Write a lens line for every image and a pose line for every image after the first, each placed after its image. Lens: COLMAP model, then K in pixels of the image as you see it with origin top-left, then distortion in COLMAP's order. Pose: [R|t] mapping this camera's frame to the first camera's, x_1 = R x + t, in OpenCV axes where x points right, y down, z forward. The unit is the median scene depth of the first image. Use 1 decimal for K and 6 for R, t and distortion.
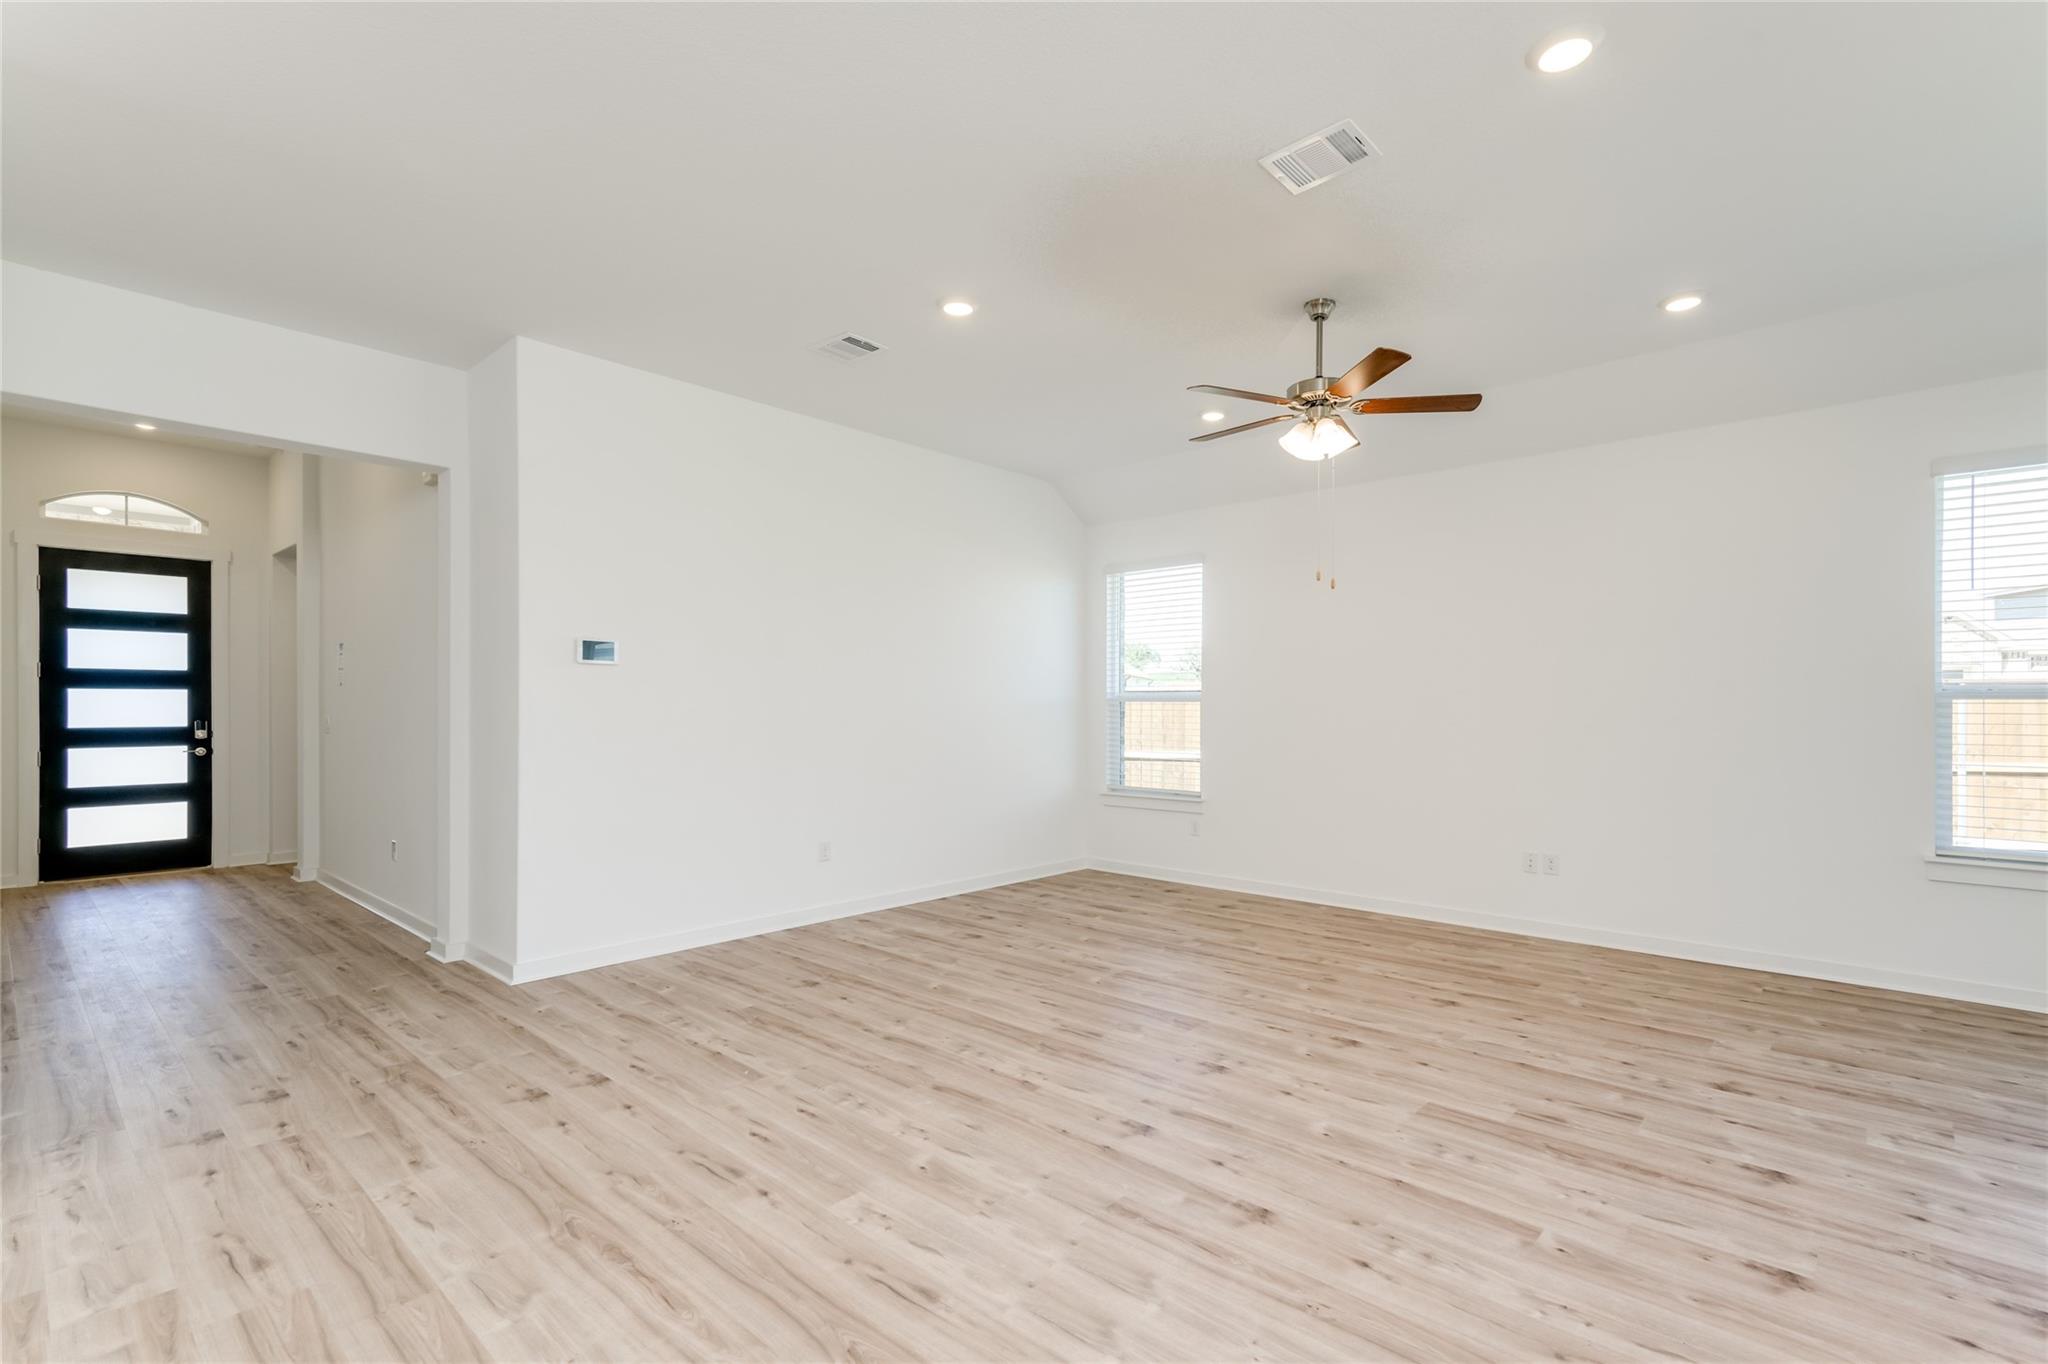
lens RADIAL K [[906.9, 0, 1033.8], [0, 906.9, 714.5], [0, 0, 1]] dist [0.002602, -0.000309]
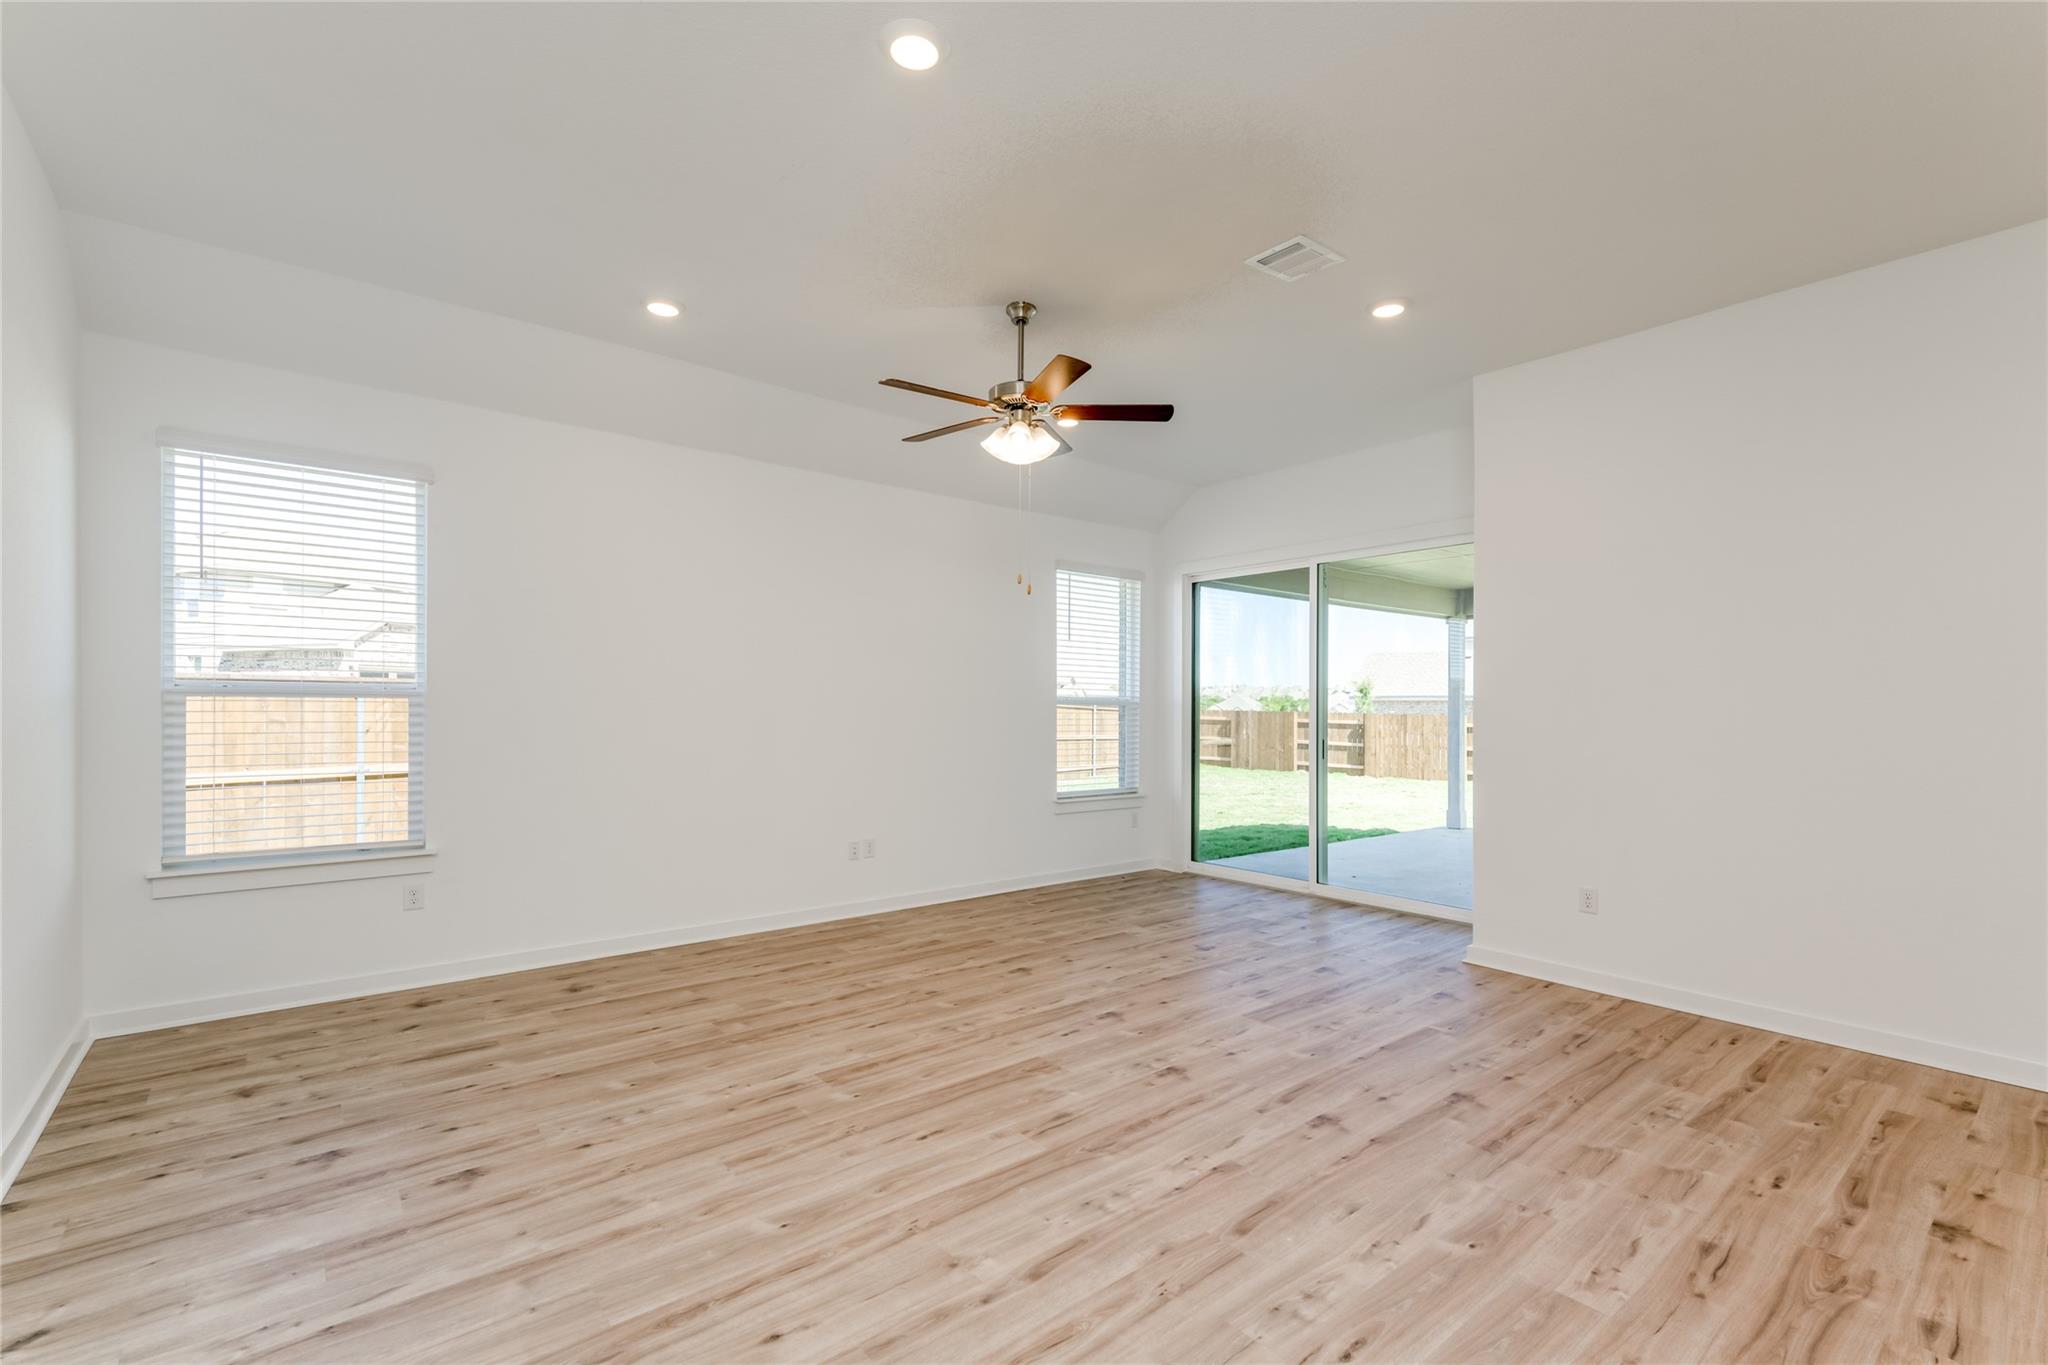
lens RADIAL K [[906.9, 0, 1036.6], [0, 906.9, 698.1], [0, 0, 1]] dist [0.002602, -0.000309]
pose [[0.154017, 0.010819, 0.988009, -0.664850], [0.005700, 0.999914, -0.011838, -0.007738], [-0.988052, 0.007455, 0.153943, 0.811368]]
